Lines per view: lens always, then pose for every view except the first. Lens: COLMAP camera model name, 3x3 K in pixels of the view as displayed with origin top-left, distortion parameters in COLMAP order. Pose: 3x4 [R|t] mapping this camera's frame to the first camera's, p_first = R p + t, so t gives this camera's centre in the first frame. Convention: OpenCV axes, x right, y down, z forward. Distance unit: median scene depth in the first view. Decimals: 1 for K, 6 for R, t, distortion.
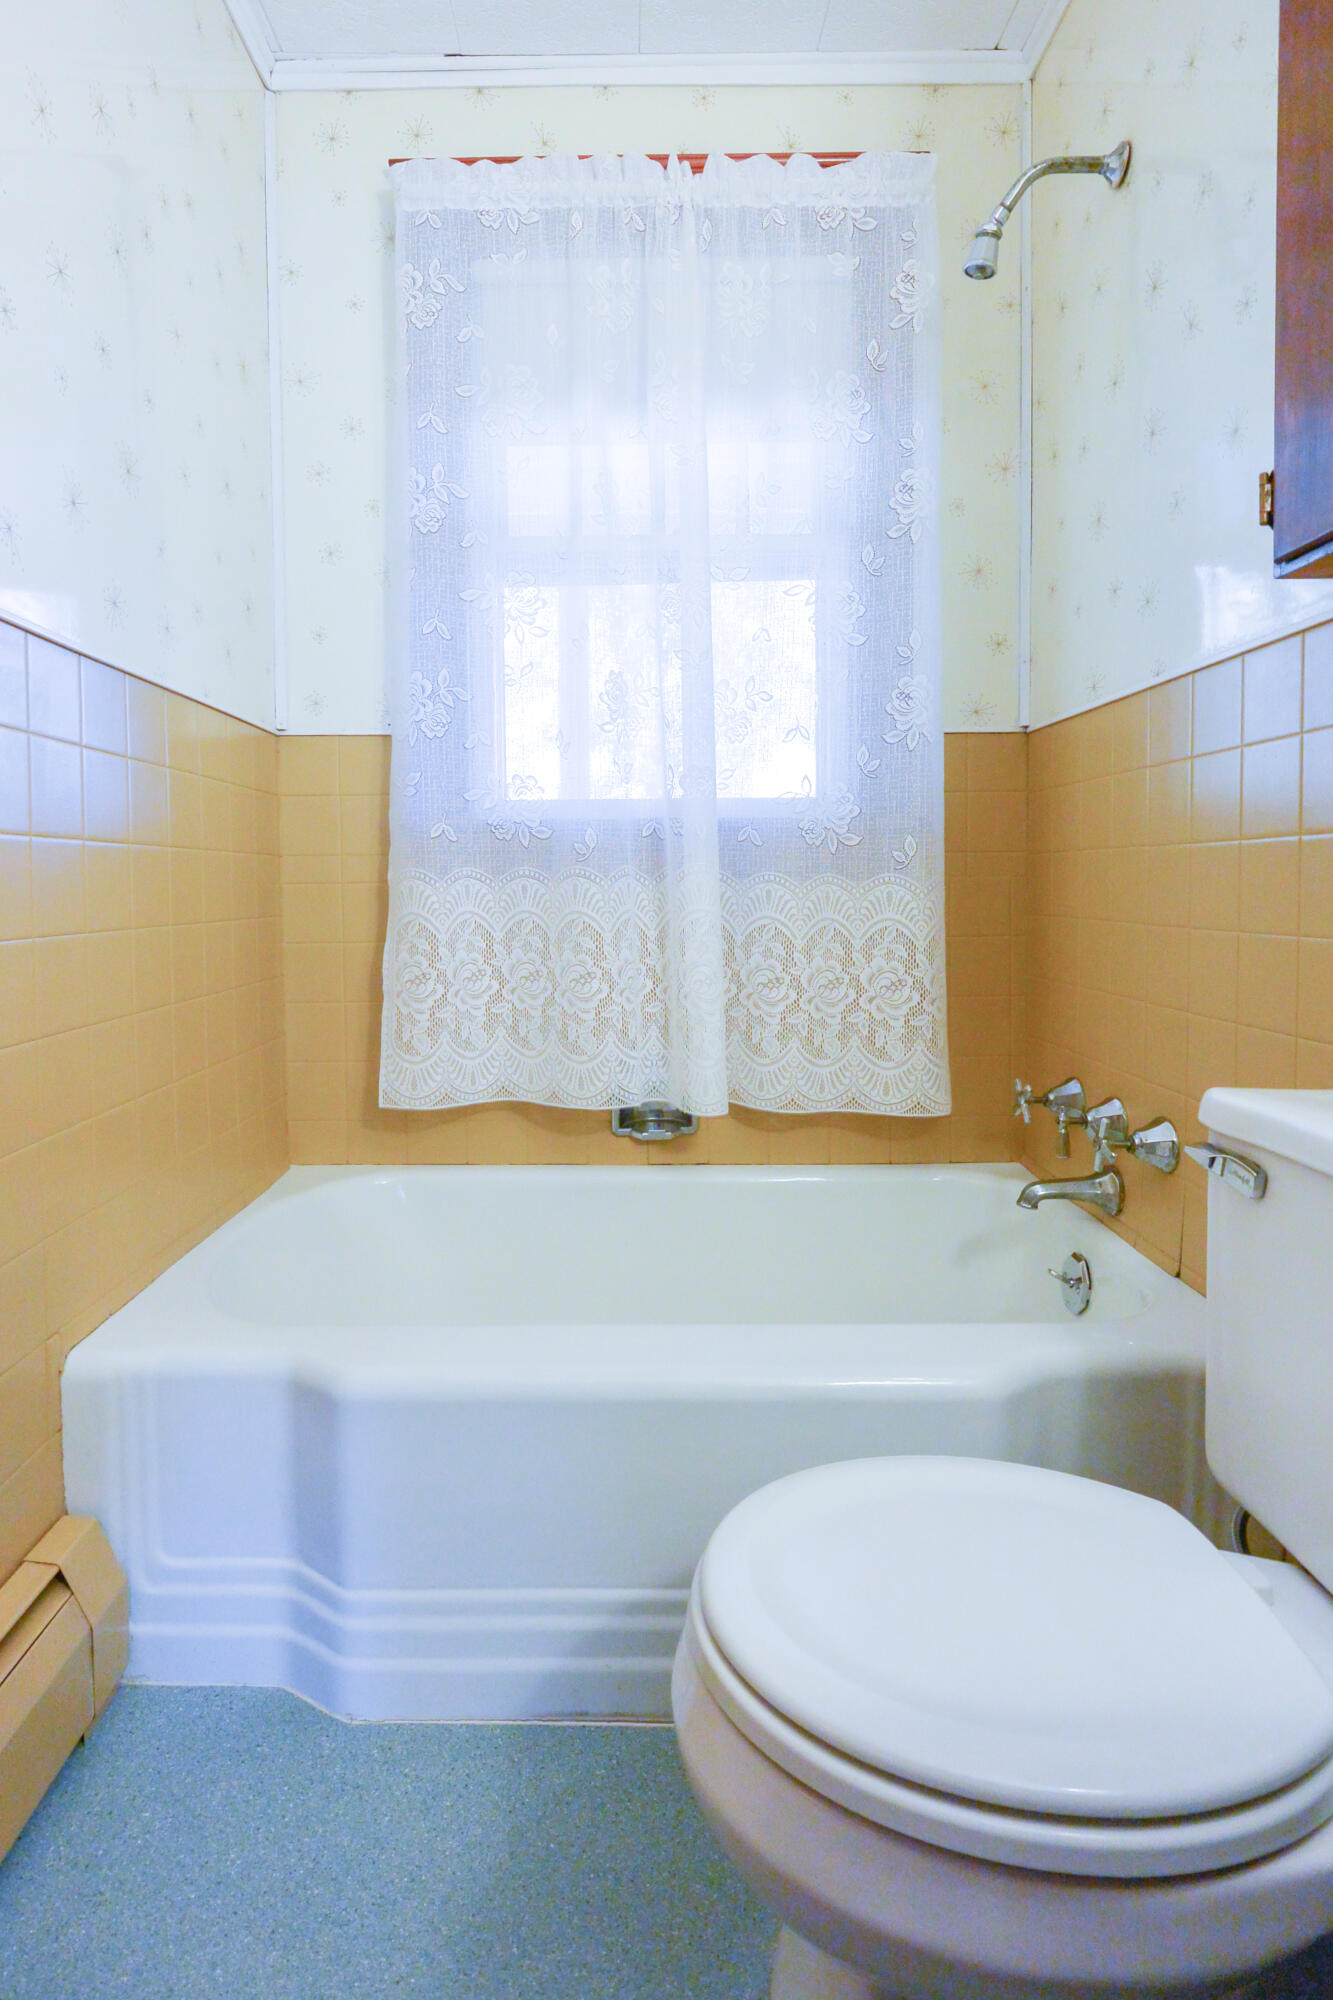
lens RADIAL K [[1018.0, 0, 654.8], [0, 1018.0, 932.6], [0, 0, 1]] dist [-0.001451, -0.000167]
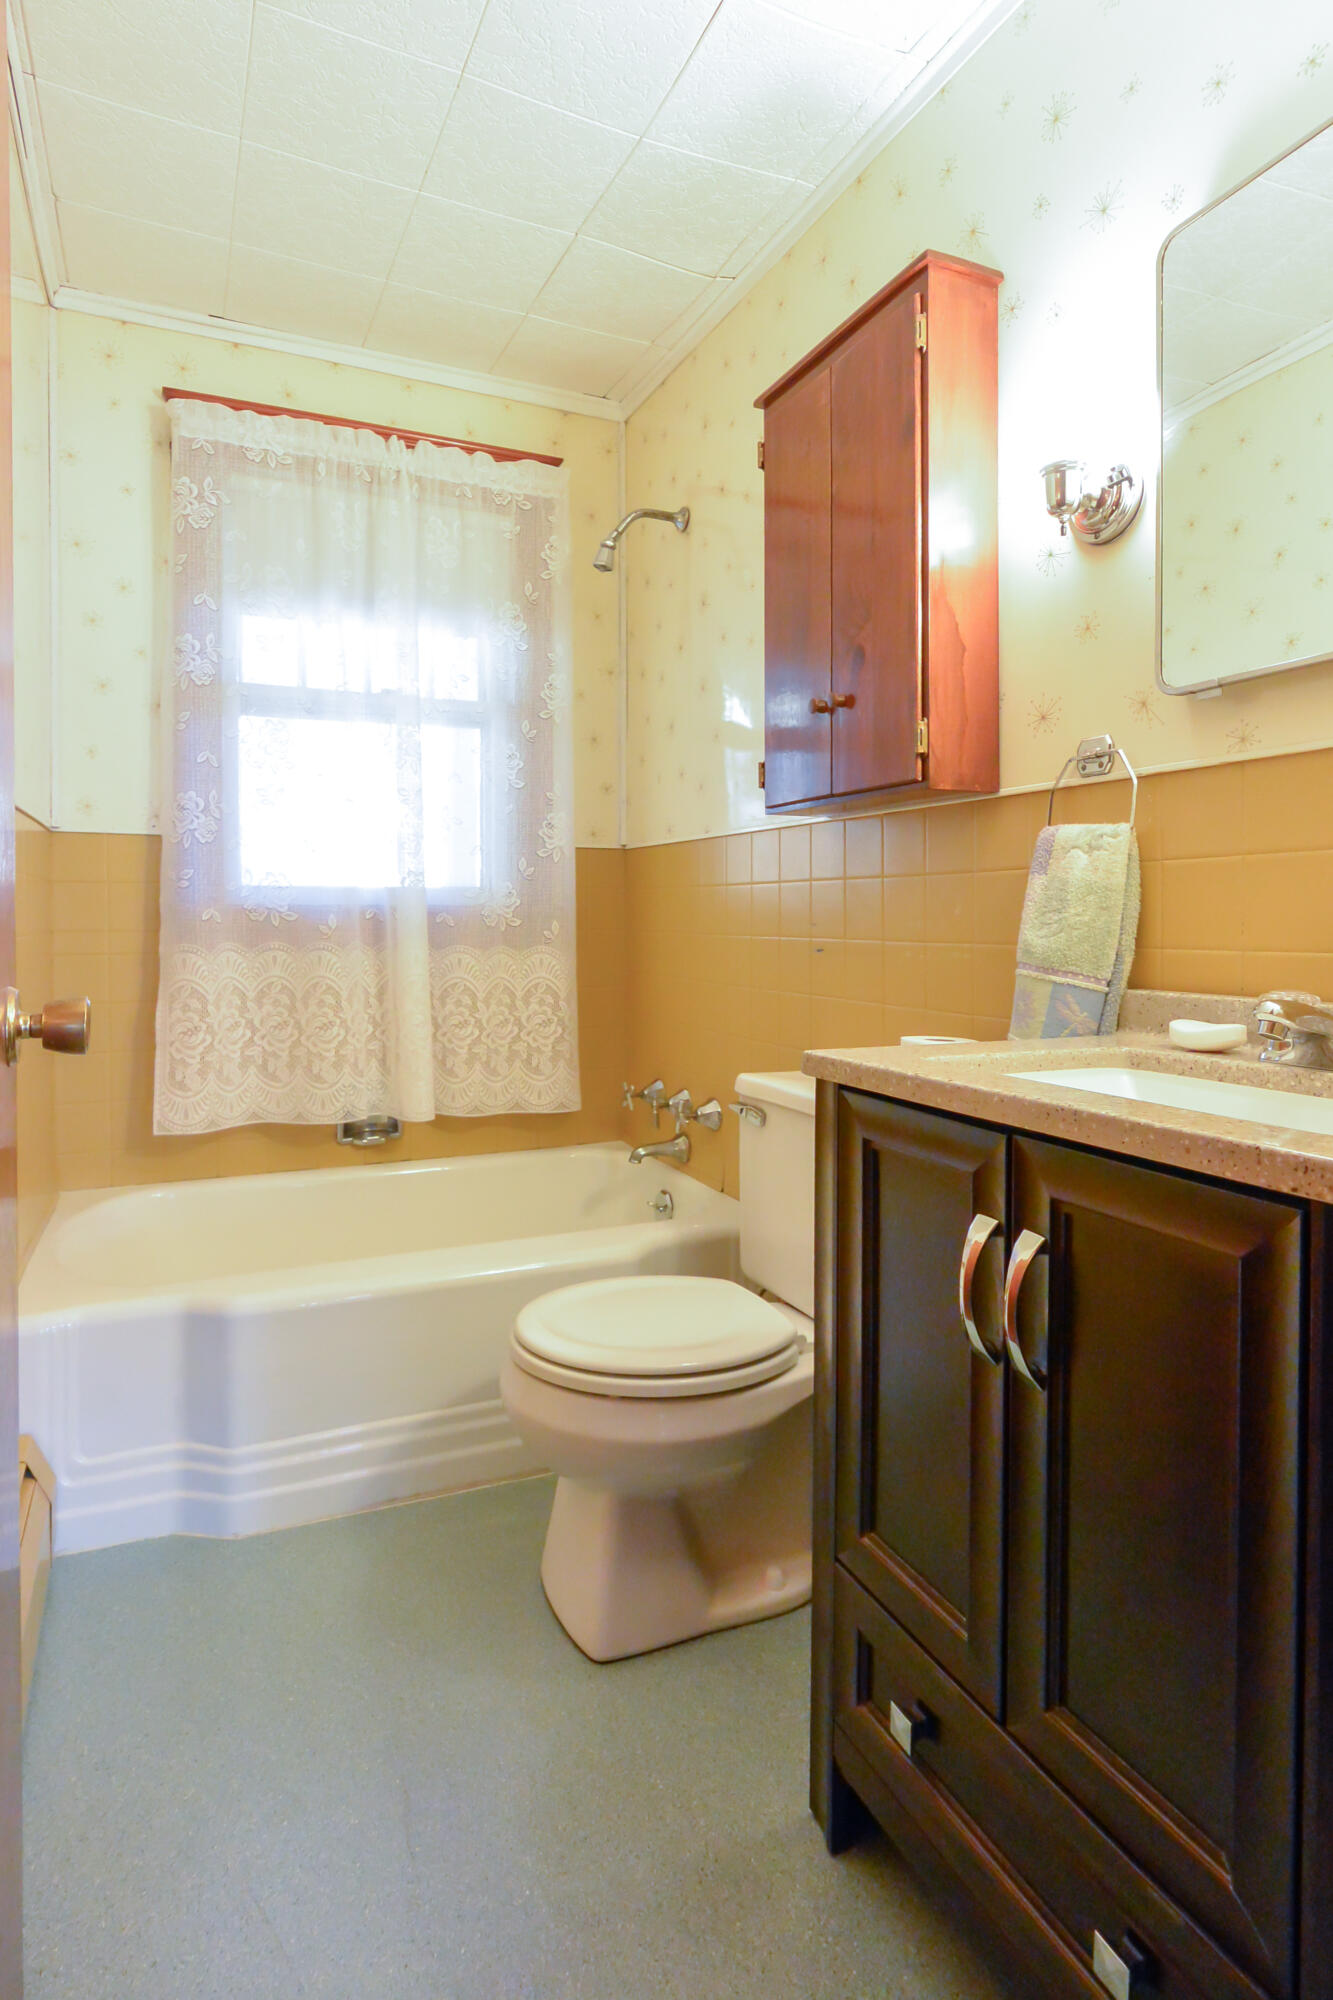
lens RADIAL K [[1018.0, 0, 654.8], [0, 1018.0, 932.6], [0, 0, 1]] dist [-0.001451, -0.000167]
pose [[0.909008, 0.002403, 0.416772, -0.231503], [0.009024, 0.999635, -0.025445, -0.039245], [-0.416682, 0.026891, 0.908655, -0.396017]]
